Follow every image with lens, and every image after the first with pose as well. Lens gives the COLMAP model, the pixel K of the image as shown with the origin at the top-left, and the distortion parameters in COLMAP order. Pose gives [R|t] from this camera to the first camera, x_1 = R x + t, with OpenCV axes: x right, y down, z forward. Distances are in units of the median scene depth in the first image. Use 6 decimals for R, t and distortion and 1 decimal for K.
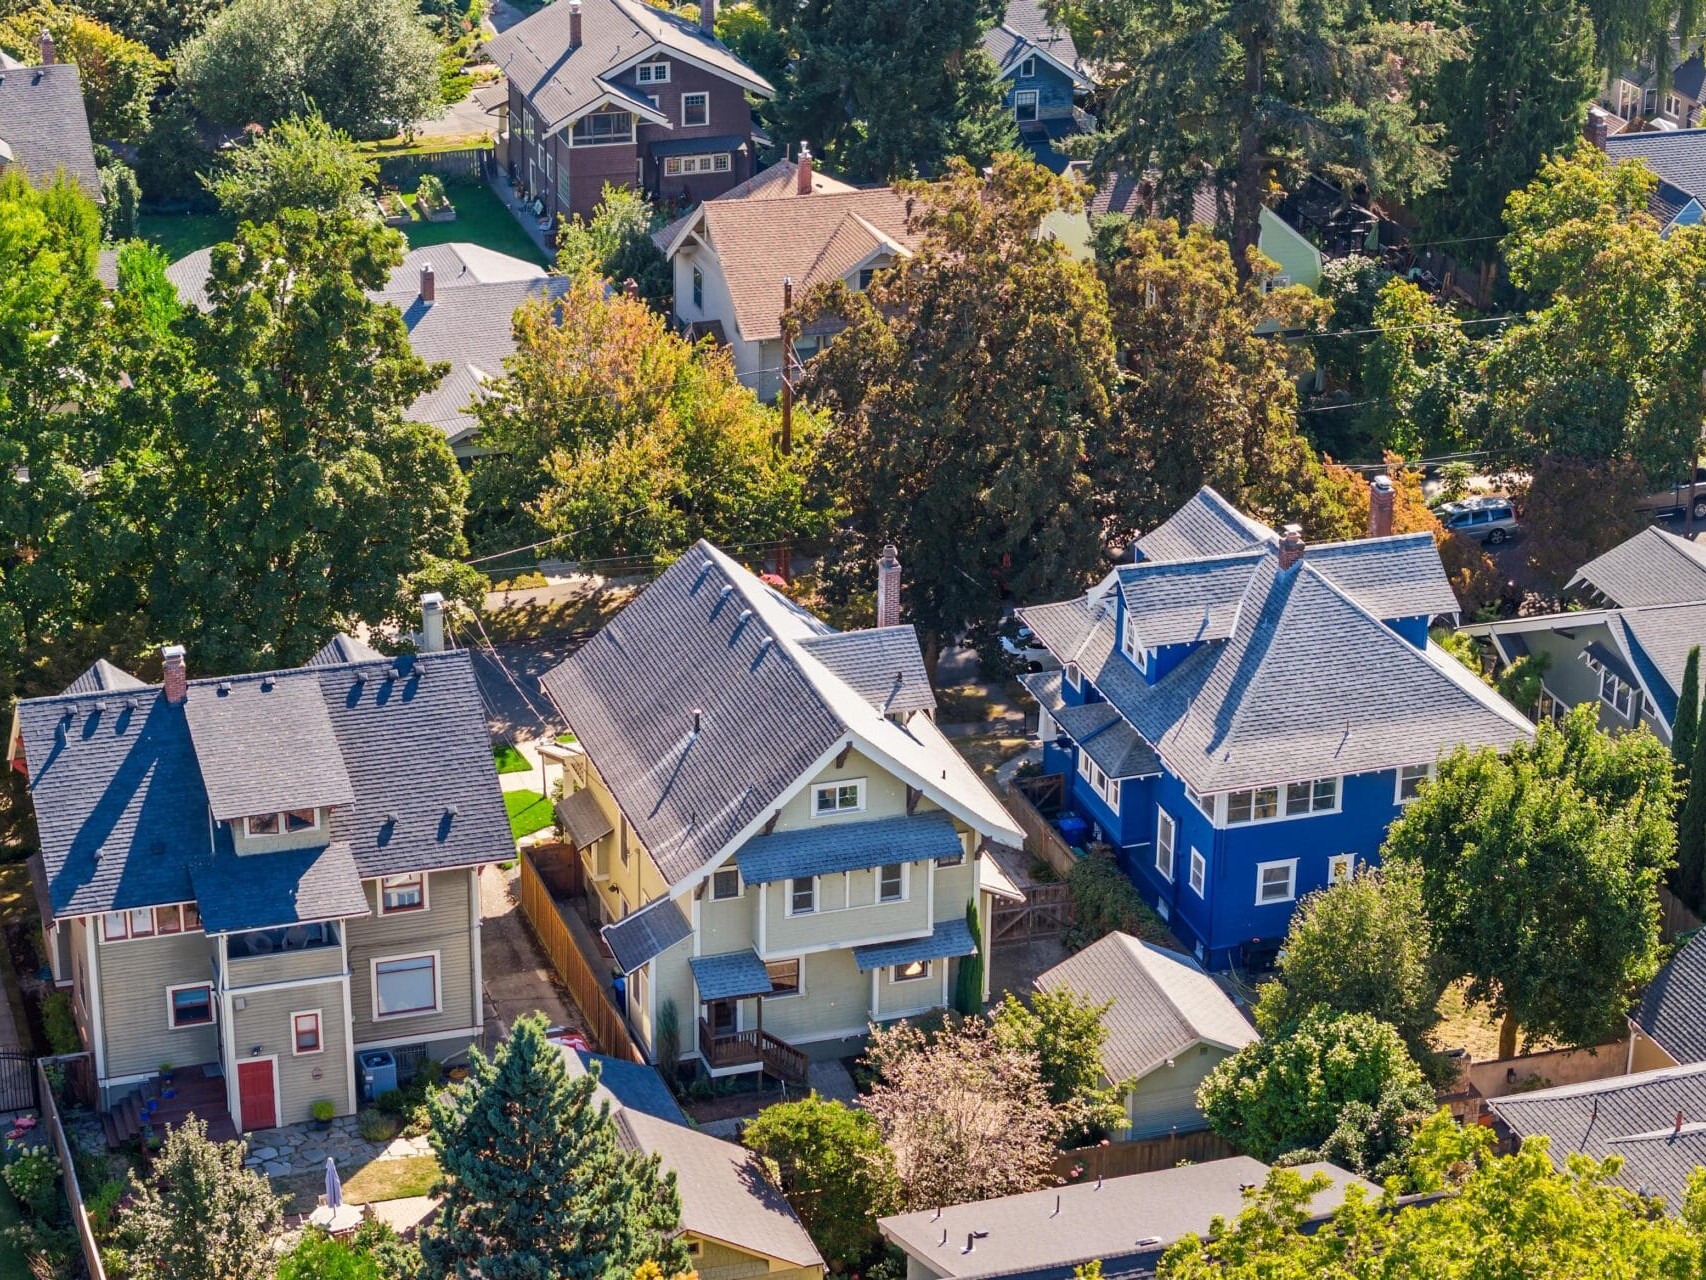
lens RADIAL K [[3988.0, 0, 853.0], [0, 3988.0, 640.0], [0, 0, 1]] dist [-0.078207, 0.404572]
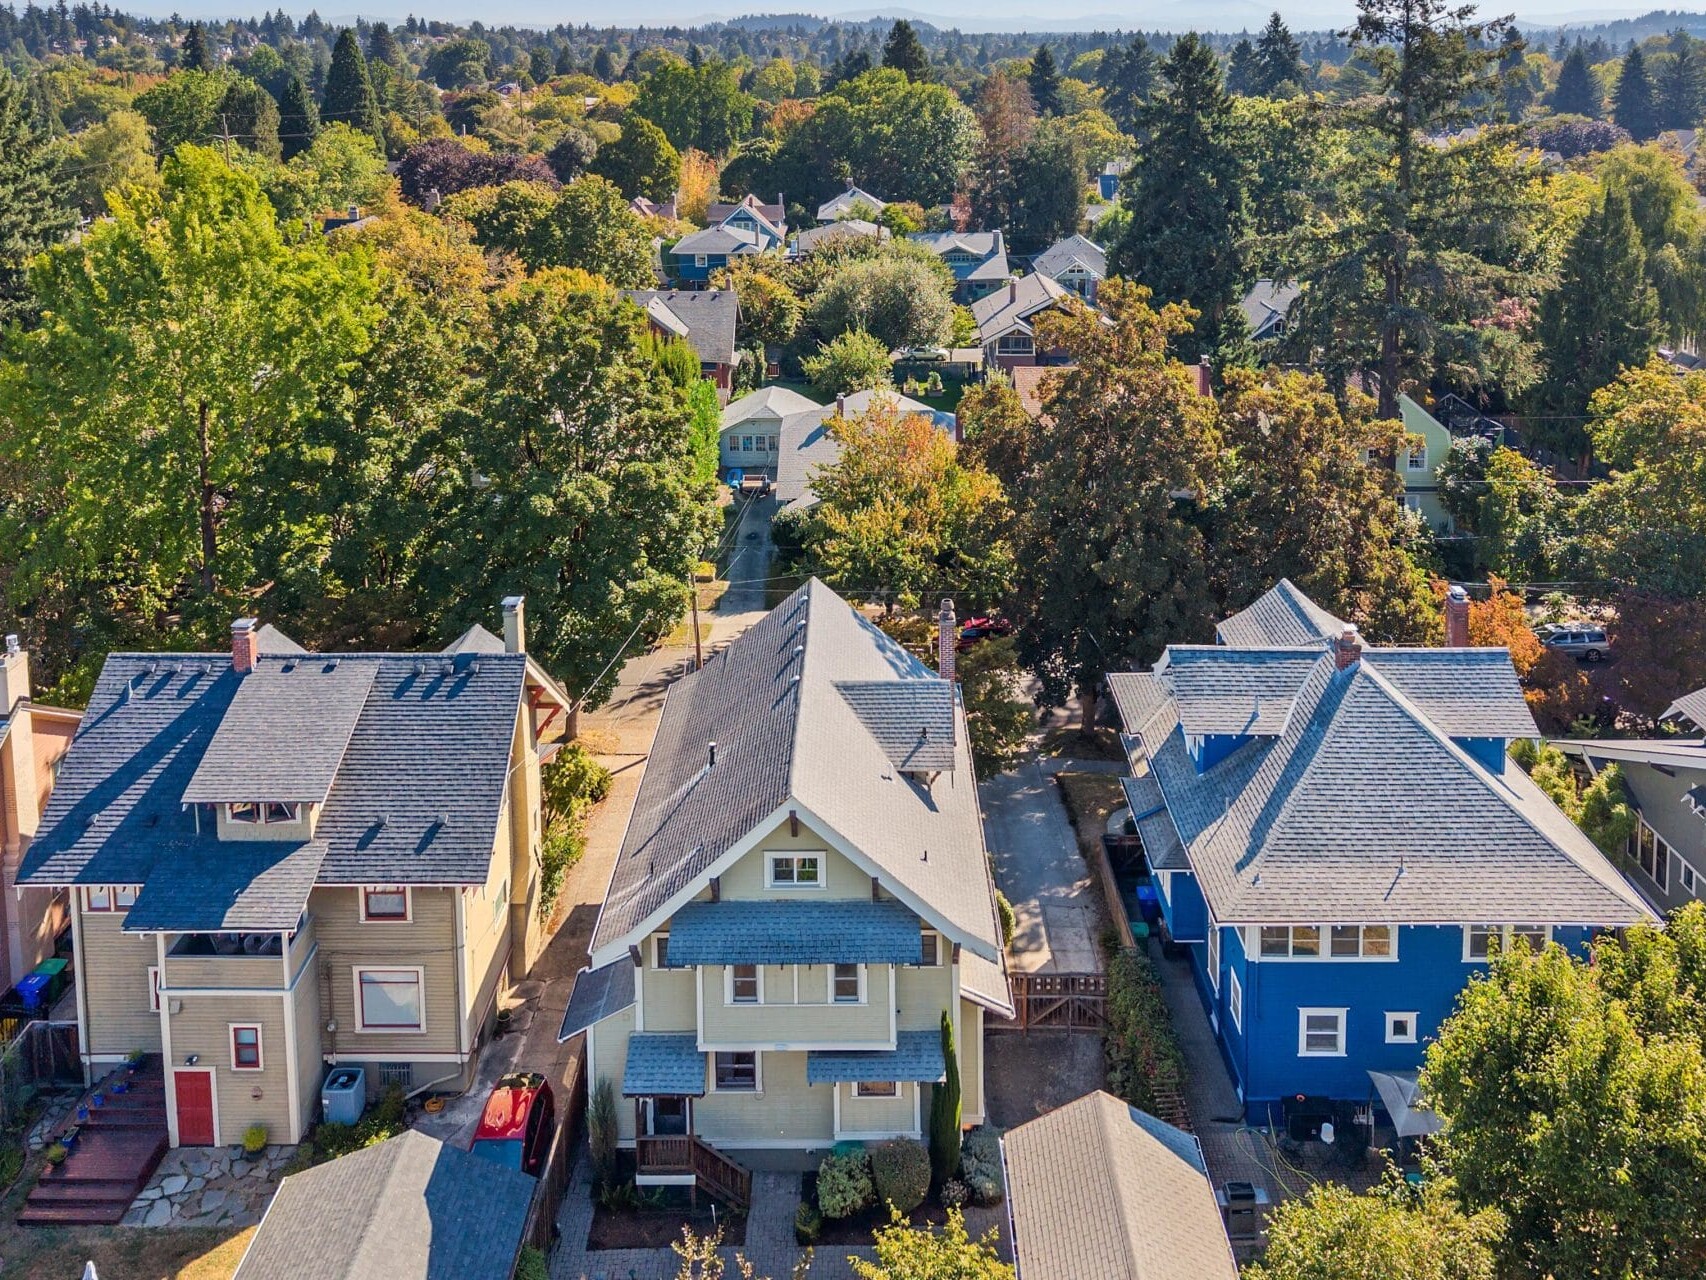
lens RADIAL K [[1435.0, 0, 849.6], [0, 1435.0, 160.8], [0, 0, 1]] dist [0.033701, -0.025421]
pose [[0.948333, 0.014748, -0.316933, 0.104580], [-0.112148, 0.950017, -0.291361, -0.019576], [0.296794, 0.311851, 0.902586, 0.599444]]
